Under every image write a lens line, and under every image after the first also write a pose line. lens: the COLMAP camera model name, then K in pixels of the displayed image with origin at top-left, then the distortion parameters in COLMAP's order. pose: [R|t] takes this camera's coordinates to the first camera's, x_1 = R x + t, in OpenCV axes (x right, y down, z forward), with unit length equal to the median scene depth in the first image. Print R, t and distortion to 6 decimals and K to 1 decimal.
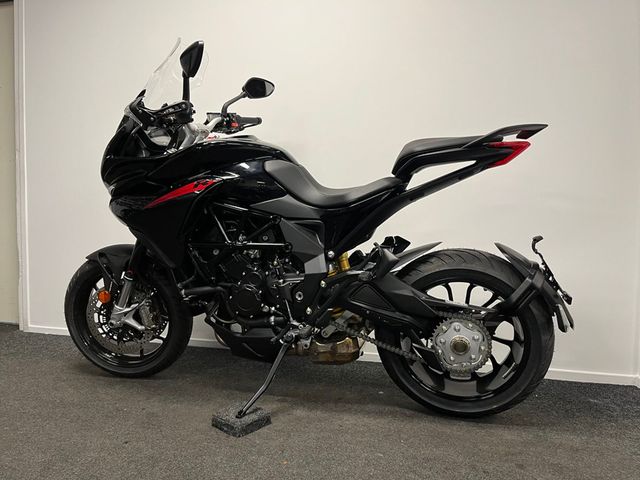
lens RADIAL K [[488.0, 0, 323.4], [0, 488.0, 238.4], [0, 0, 1]] dist [0.044830, 0.002232]
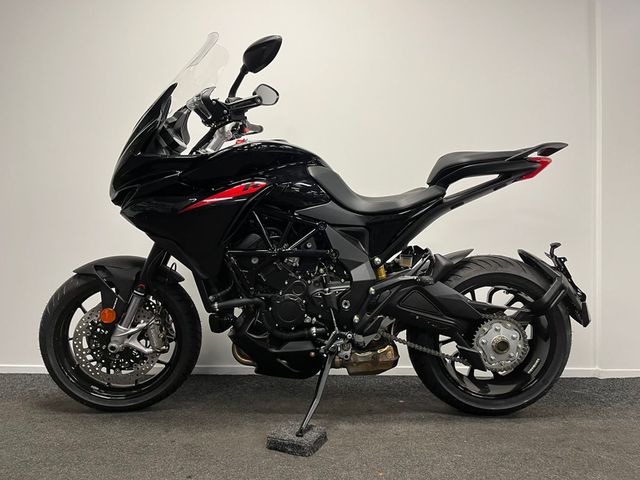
lens RADIAL K [[488.0, 0, 322.1], [0, 488.0, 239.4], [0, 0, 1]] dist [0.044830, 0.002232]
pose [[0.957843, 0.006204, 0.287226, -0.372153], [0.010936, 0.998255, -0.058032, 0.044015], [-0.287085, 0.058726, 0.956103, 0.071074]]
